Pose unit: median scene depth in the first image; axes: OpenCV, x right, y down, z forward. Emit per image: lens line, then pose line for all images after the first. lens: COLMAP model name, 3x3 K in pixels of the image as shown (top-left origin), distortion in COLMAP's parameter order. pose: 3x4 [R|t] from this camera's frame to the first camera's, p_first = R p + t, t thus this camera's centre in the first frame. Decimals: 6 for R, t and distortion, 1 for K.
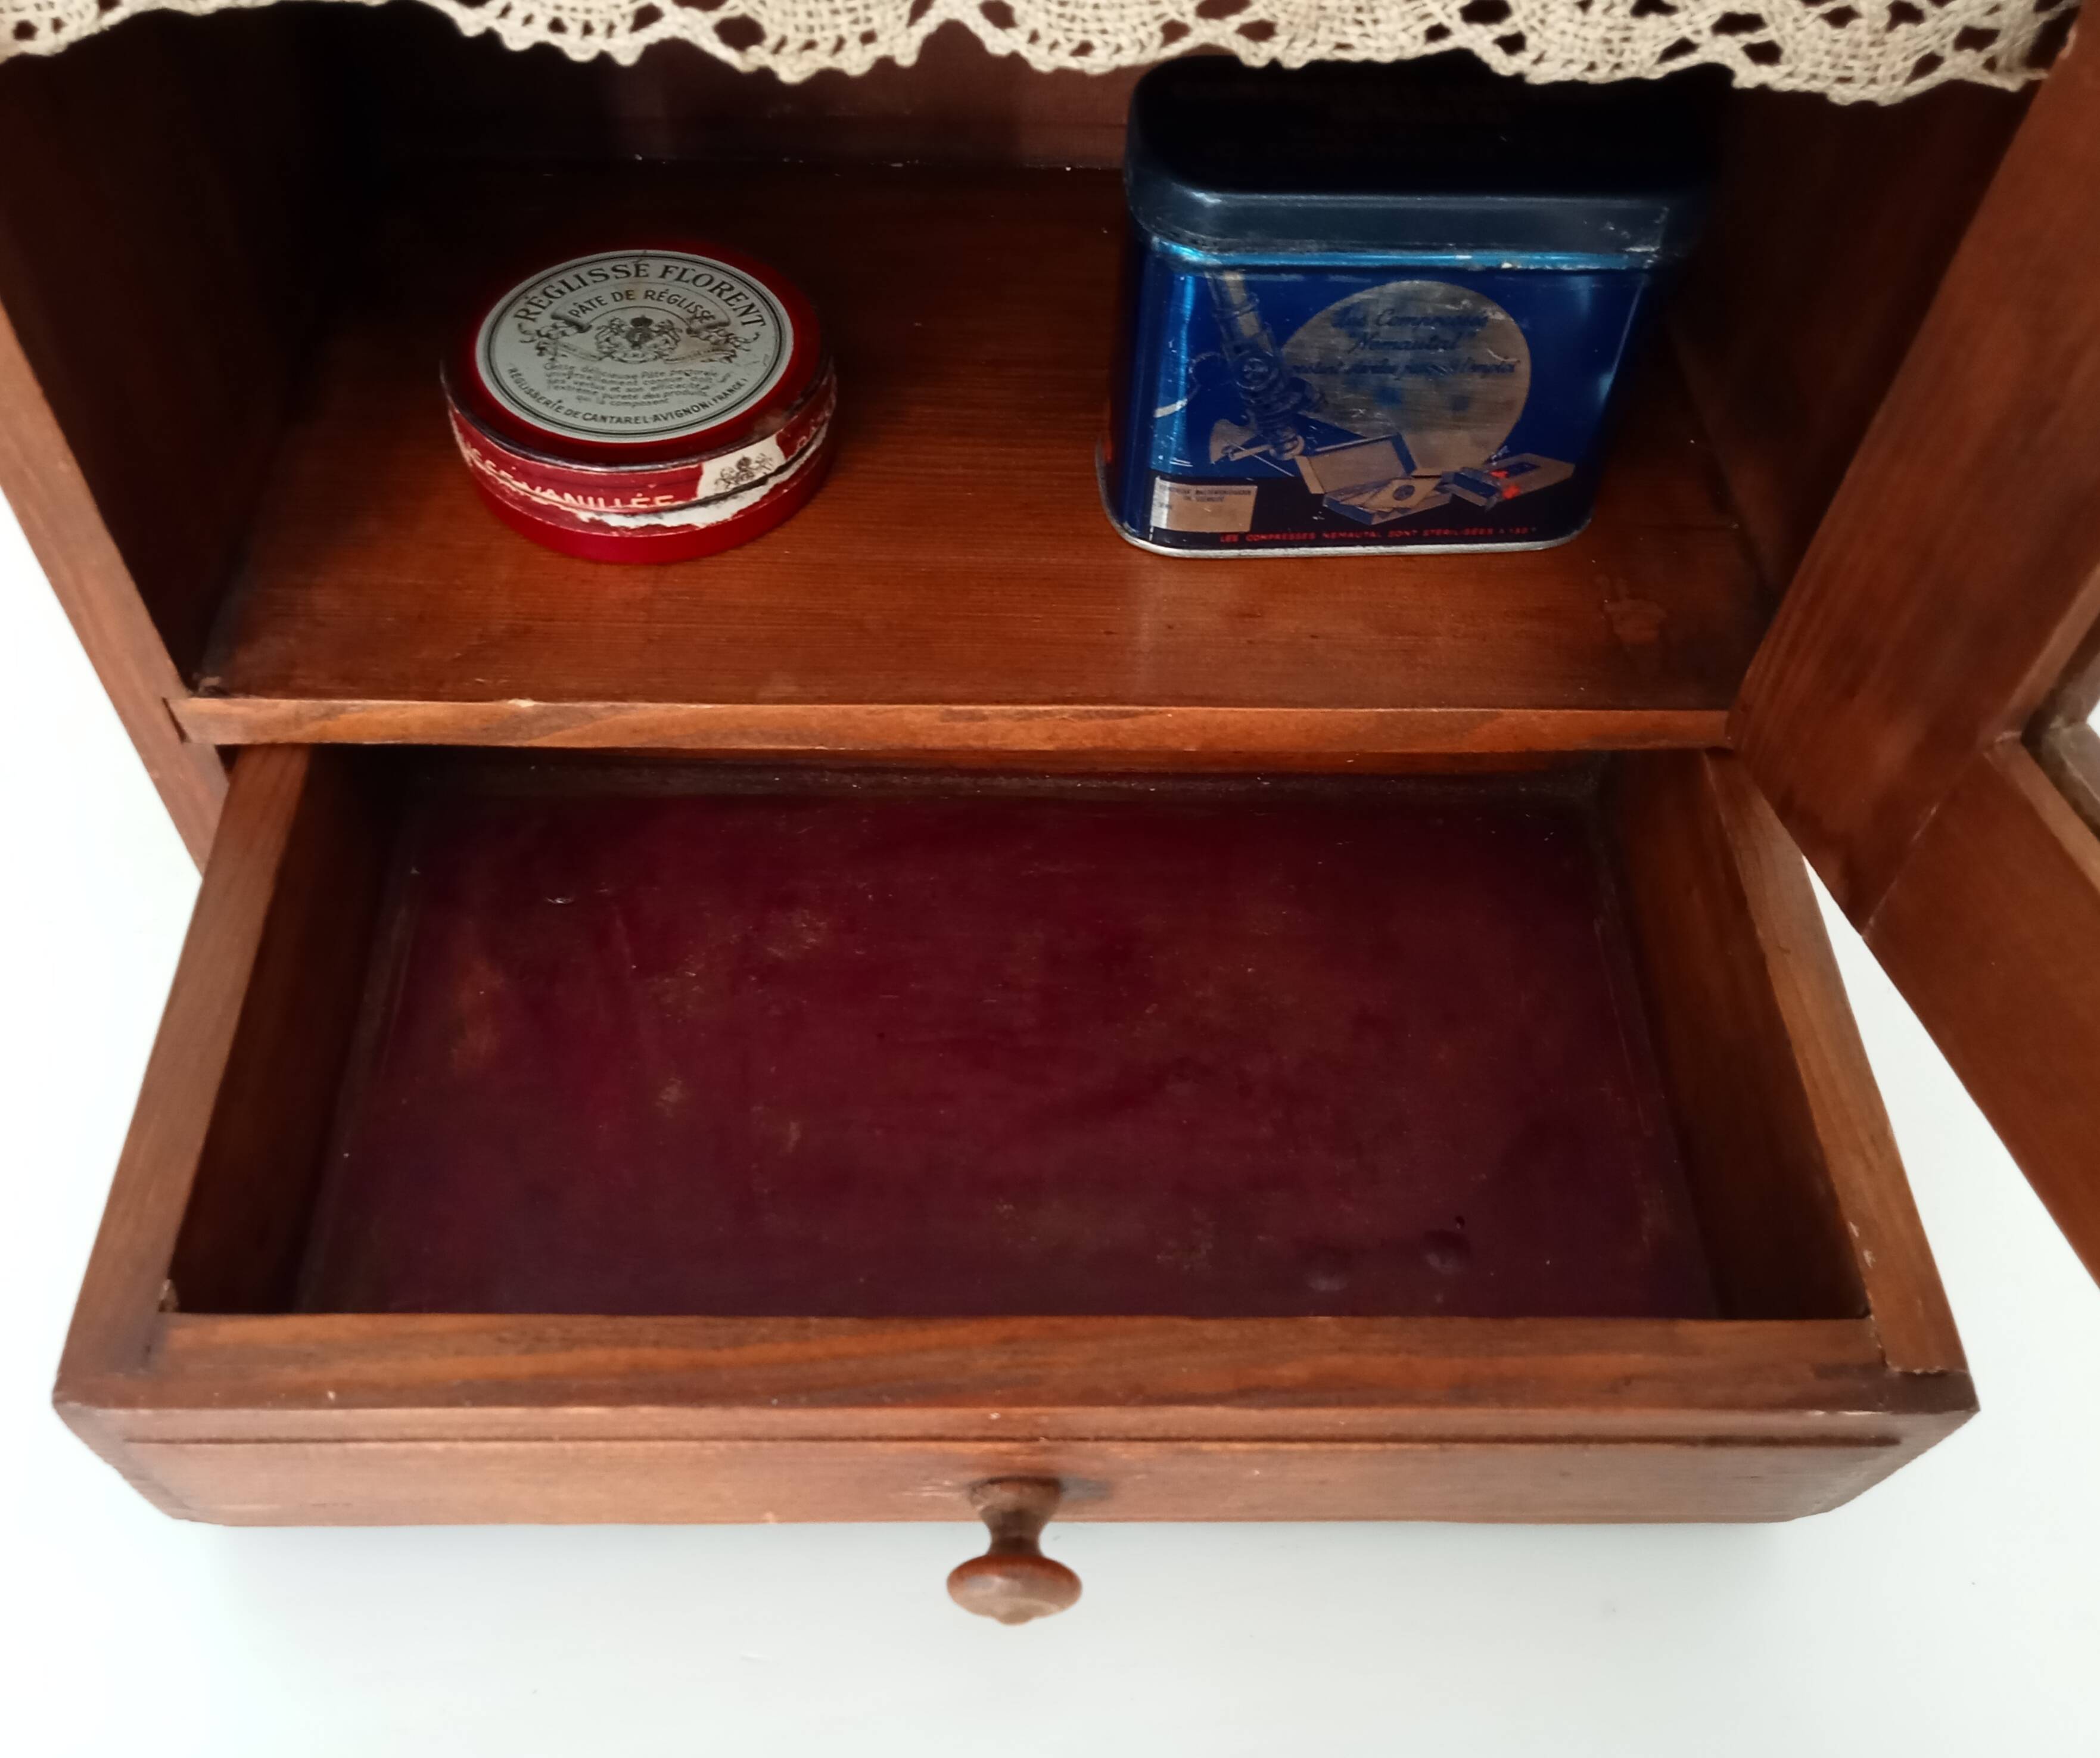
lens RADIAL K [[1848.9, 0, 1006.2], [0, 1848.9, 908.8], [0, 0, 1]] dist [0.011567, 0.006685]
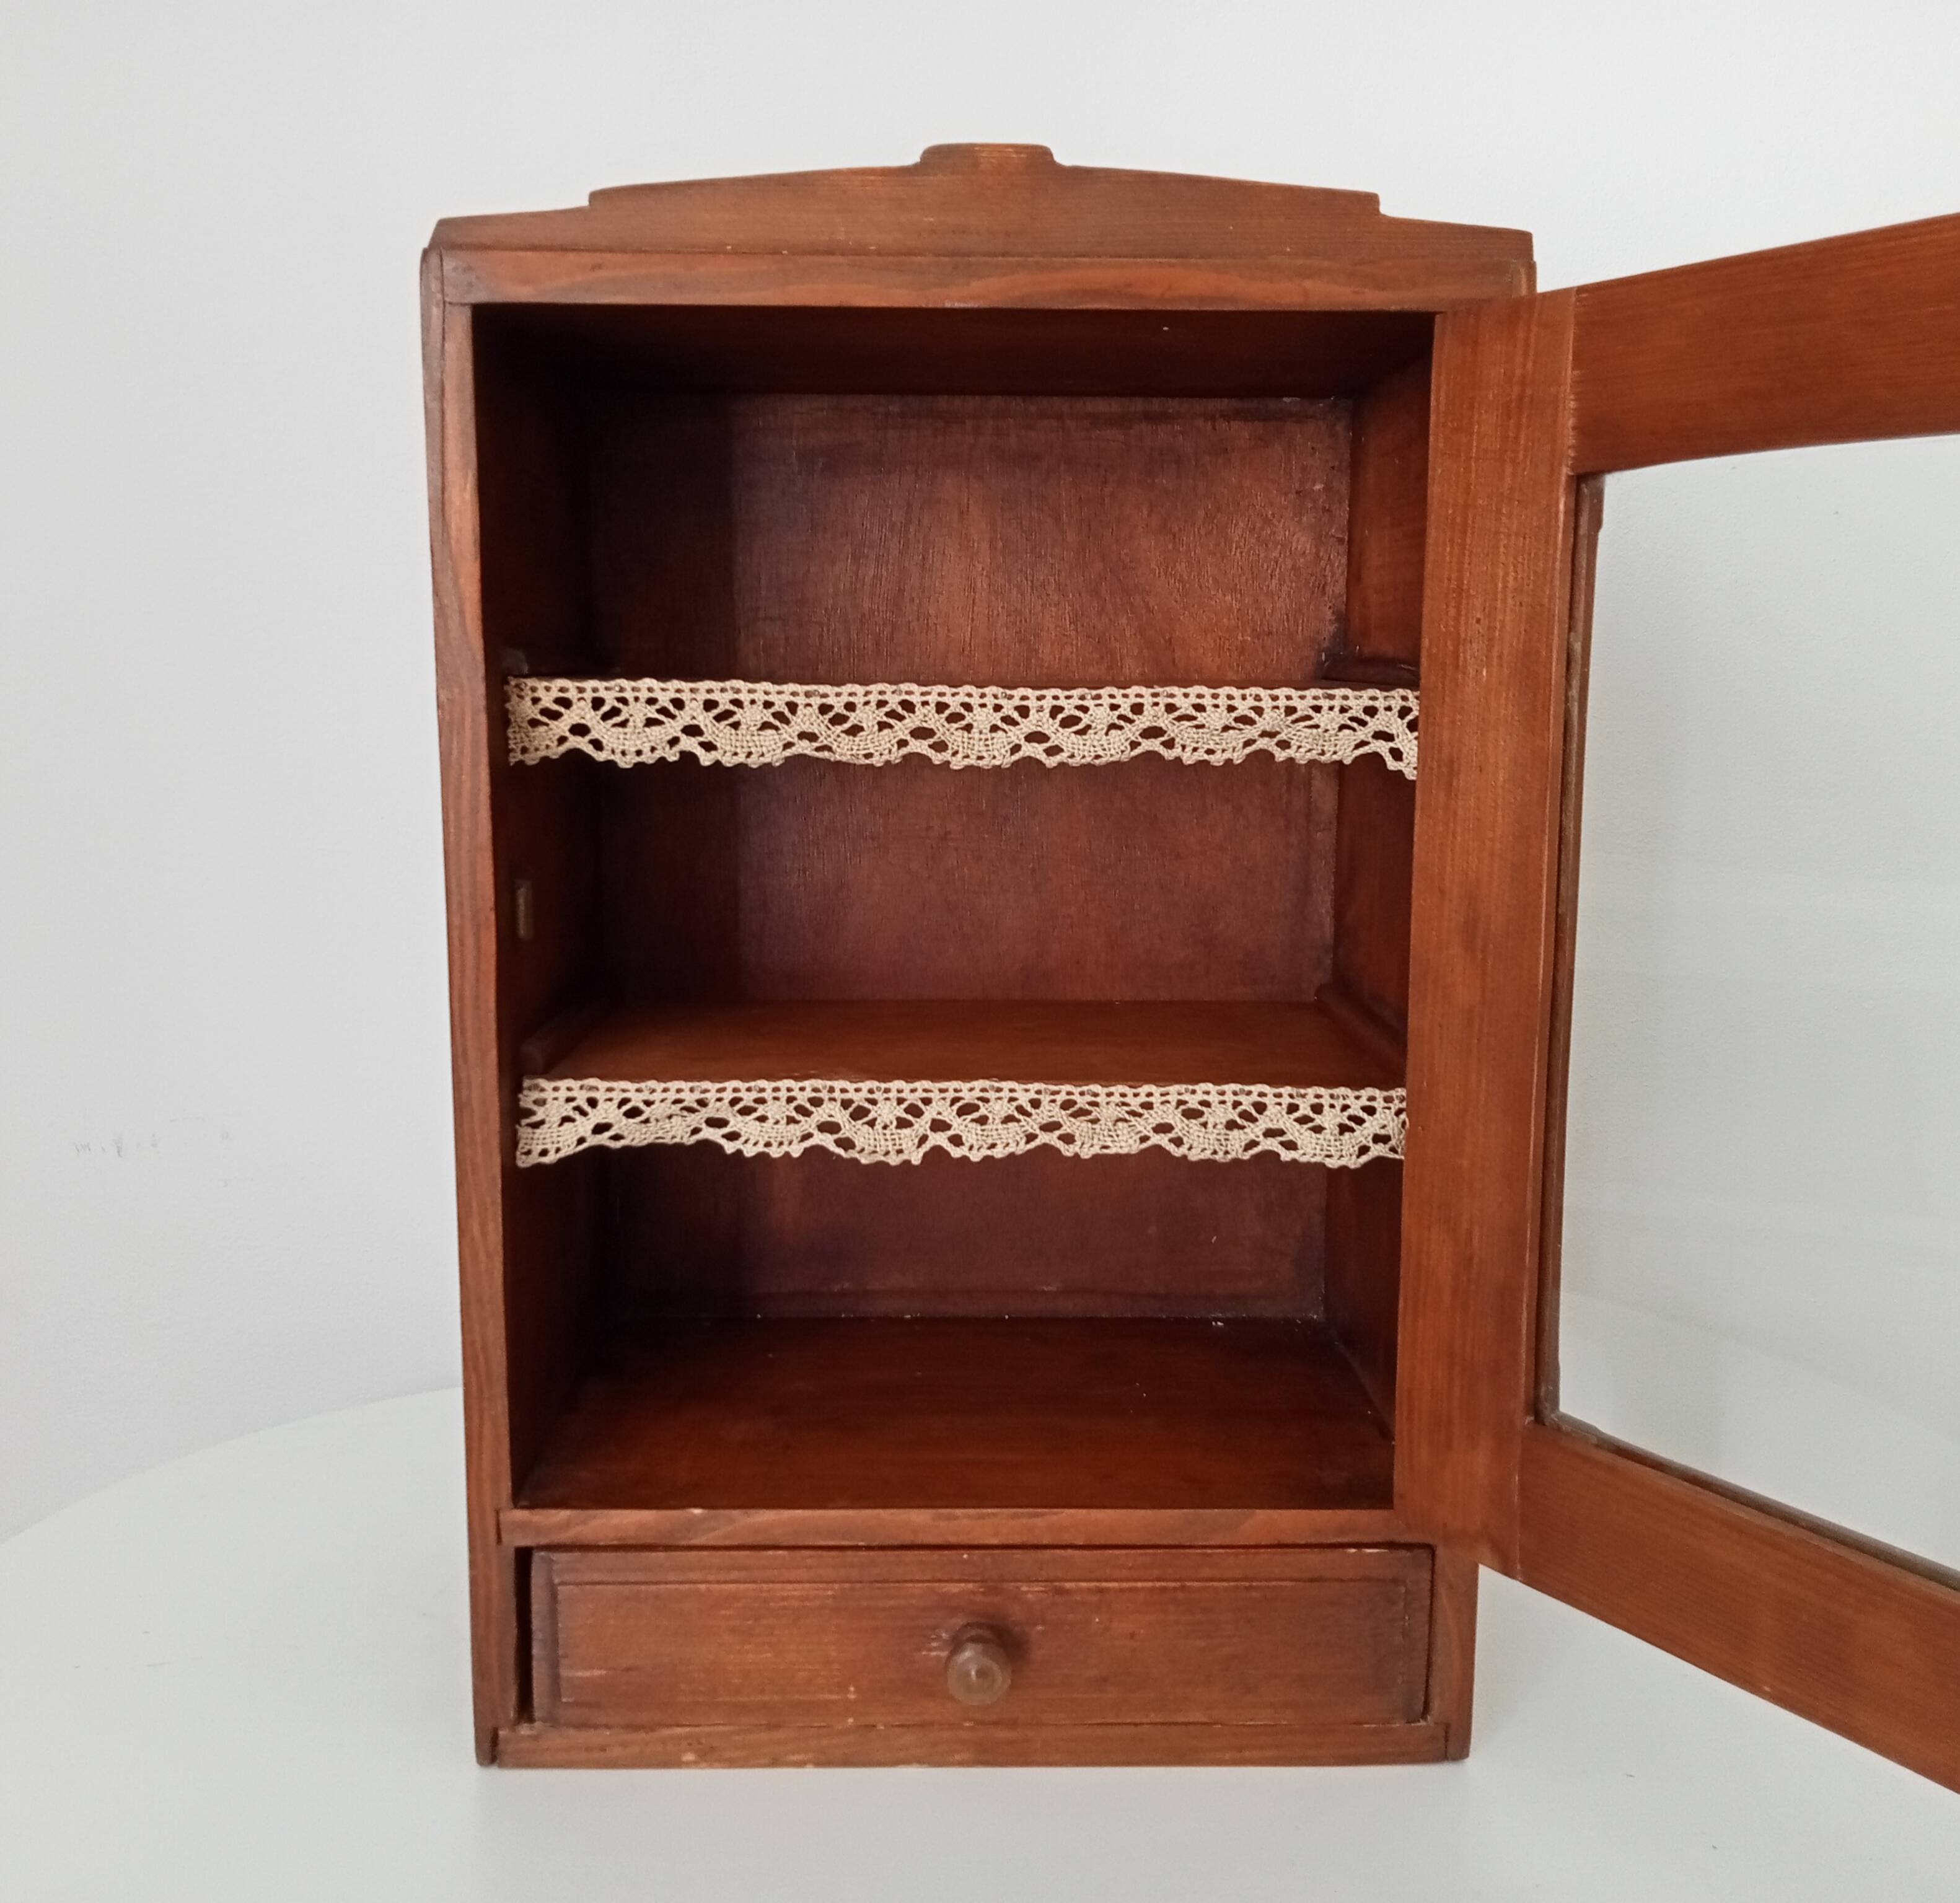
lens RADIAL K [[1919.0, 0, 957.4], [0, 1919.0, 930.8], [0, 0, 1]] dist [0.081295, -0.210193]
pose [[0.999228, -0.029083, -0.026399, 0.053208], [0.002124, 0.711149, -0.703038, 0.789546], [0.039220, 0.702440, 0.710662, -0.688778]]
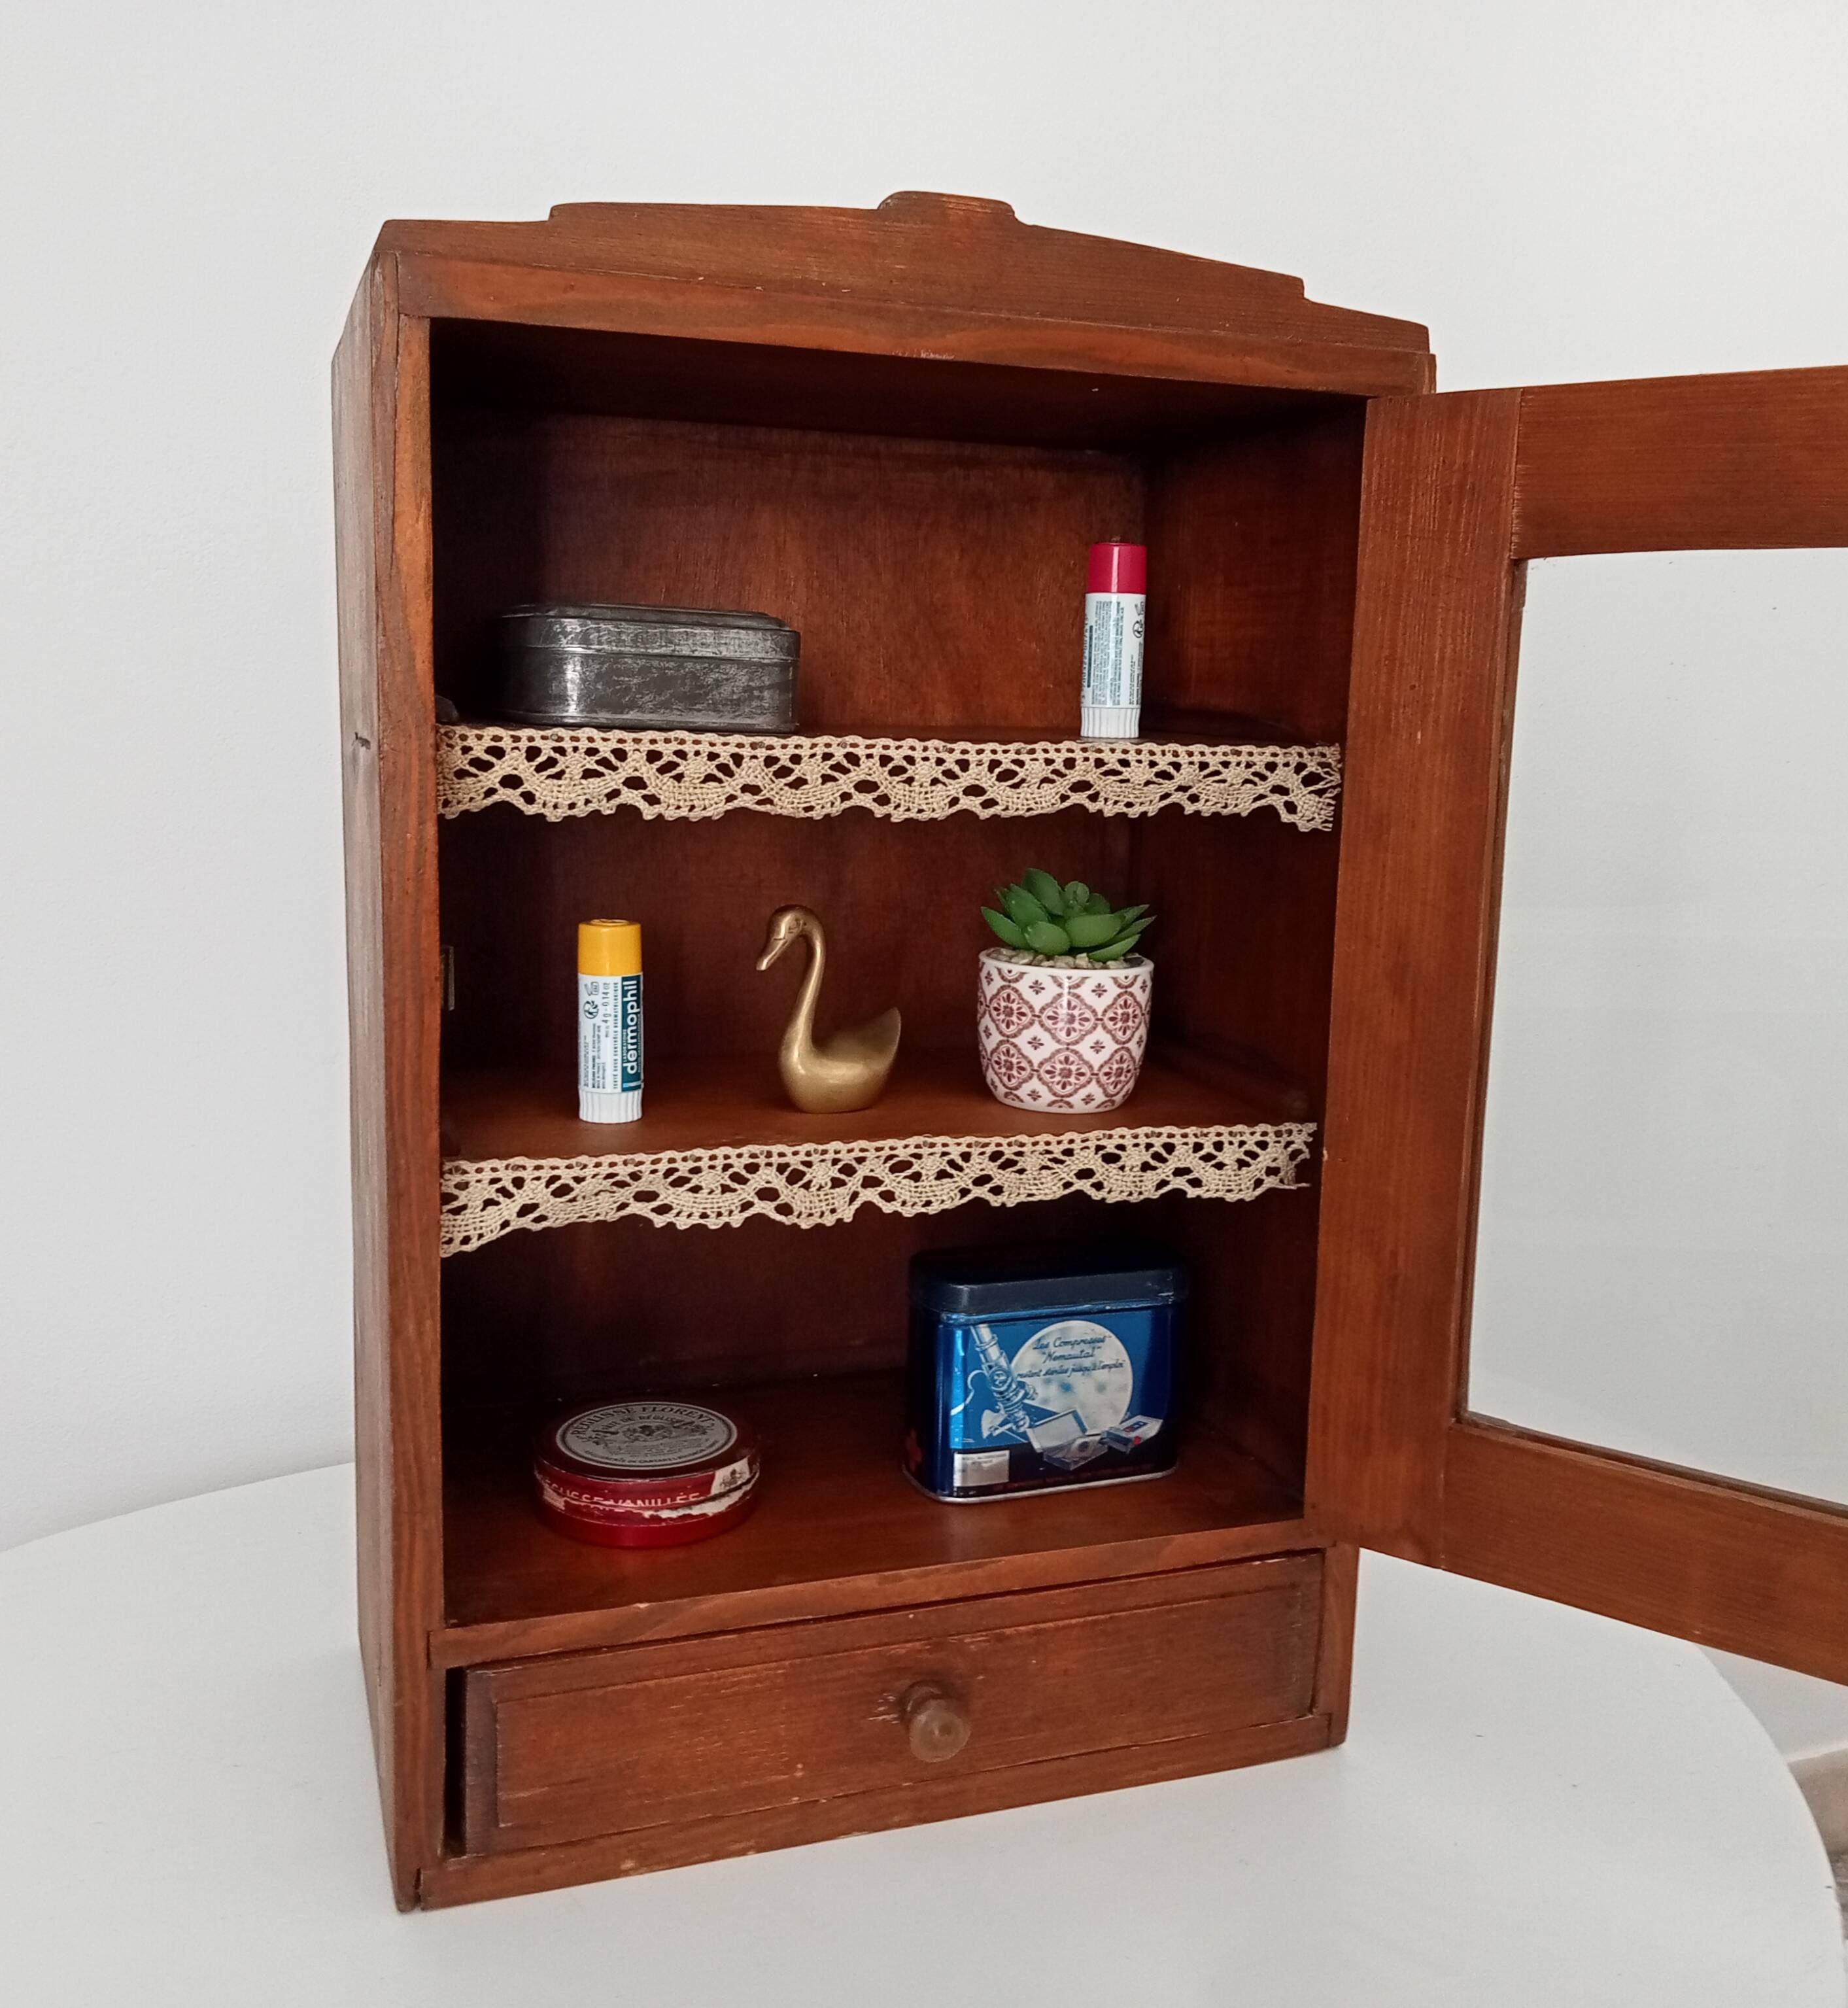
lens RADIAL K [[2048.0, 0, 917.9], [0, 2048.0, 984.3], [0, 0, 1]] dist [0.097207, -0.316093]
pose [[0.951348, -0.057869, 0.302634, -0.553149], [0.250380, 0.717628, -0.649862, 0.759505], [-0.179572, 0.694019, 0.697203, -0.736921]]
